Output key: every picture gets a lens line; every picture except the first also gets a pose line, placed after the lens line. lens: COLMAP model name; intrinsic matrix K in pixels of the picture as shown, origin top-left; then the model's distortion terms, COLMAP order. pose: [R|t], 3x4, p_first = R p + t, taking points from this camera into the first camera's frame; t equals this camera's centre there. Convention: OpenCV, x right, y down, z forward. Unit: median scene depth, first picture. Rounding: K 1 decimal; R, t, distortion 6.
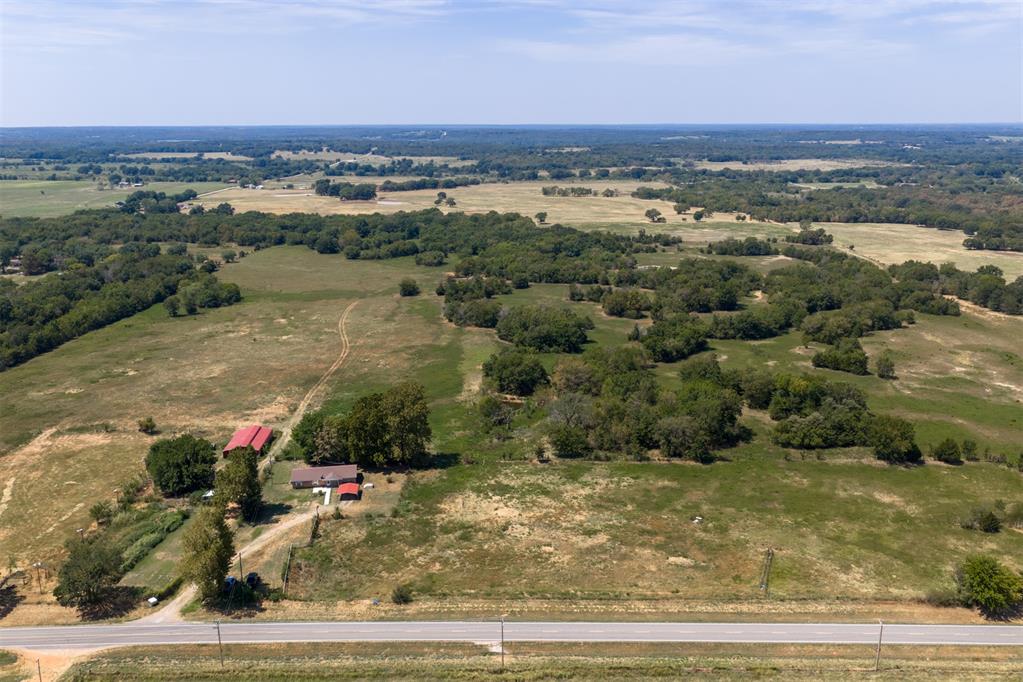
lens RADIAL K [[850.0, 0, 508.7], [0, 850.0, 338.7], [0, 0, 1]] dist [0.014624, -0.022718]
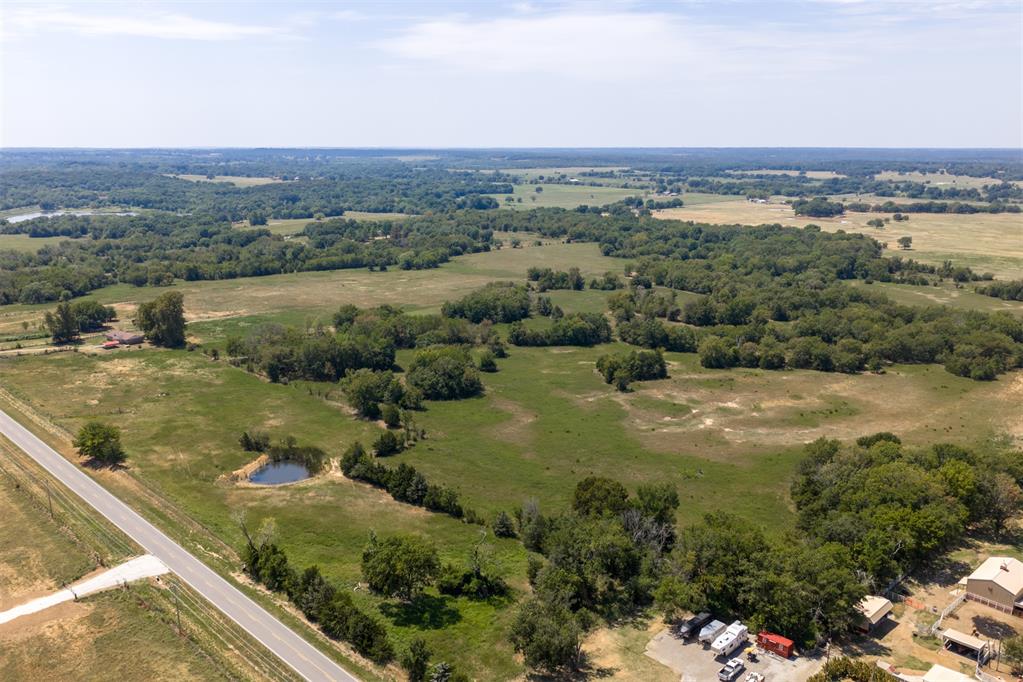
lens RADIAL K [[850.0, 0, 508.3], [0, 850.0, 344.3], [0, 0, 1]] dist [0.014624, -0.022718]
pose [[0.701461, 0.165757, -0.693164, 1.526179], [-0.178900, 0.982391, 0.053879, -0.049373], [0.689889, 0.086213, 0.718763, 0.349496]]
